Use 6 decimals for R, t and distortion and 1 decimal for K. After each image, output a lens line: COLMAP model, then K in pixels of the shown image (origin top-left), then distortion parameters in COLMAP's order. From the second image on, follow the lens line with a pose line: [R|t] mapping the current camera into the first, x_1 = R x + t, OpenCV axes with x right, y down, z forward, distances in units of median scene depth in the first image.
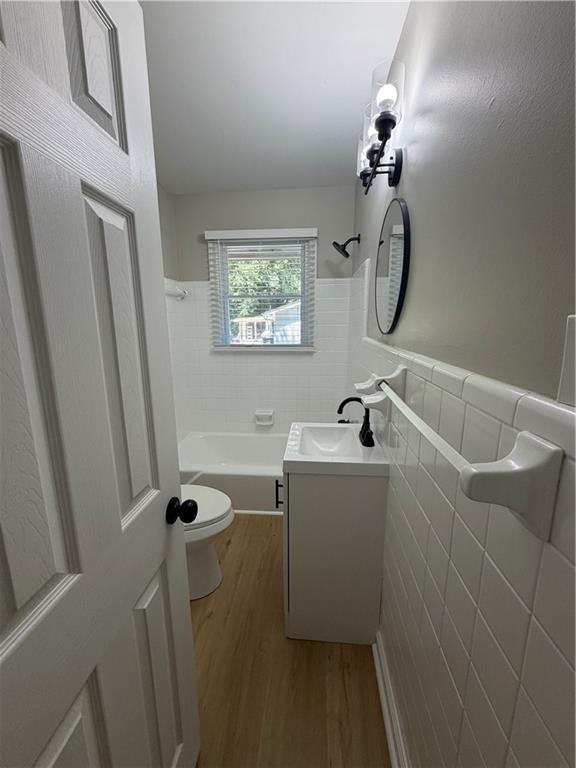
lens RADIAL K [[310.0, 0, 290.3], [0, 310.0, 379.8], [0, 0, 1]] dist [-0.001707, 0.000013]
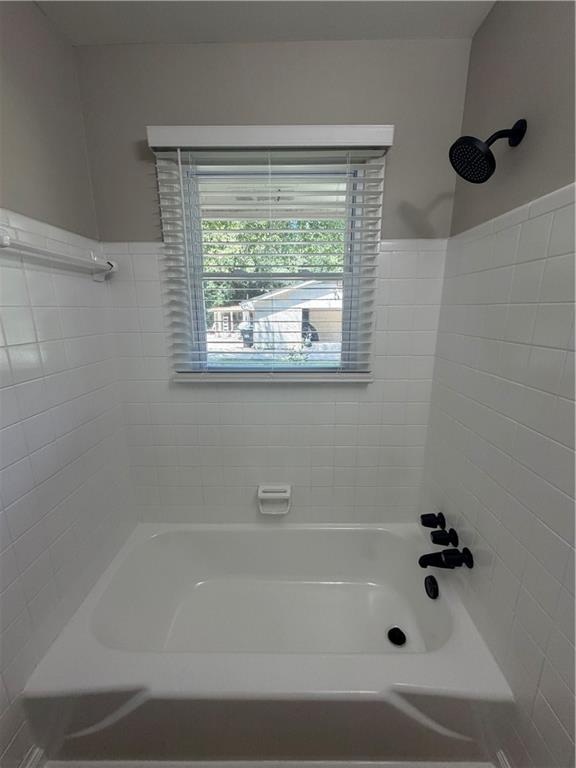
lens RADIAL K [[310.0, 0, 285.9], [0, 310.0, 389.5], [0, 0, 1]] dist [-0.001707, 0.000013]
pose [[0.998063, -0.012102, 0.061017, -0.094825], [0.008313, 0.998043, 0.061975, -0.109413], [-0.061648, -0.061348, 0.996211, 0.466646]]
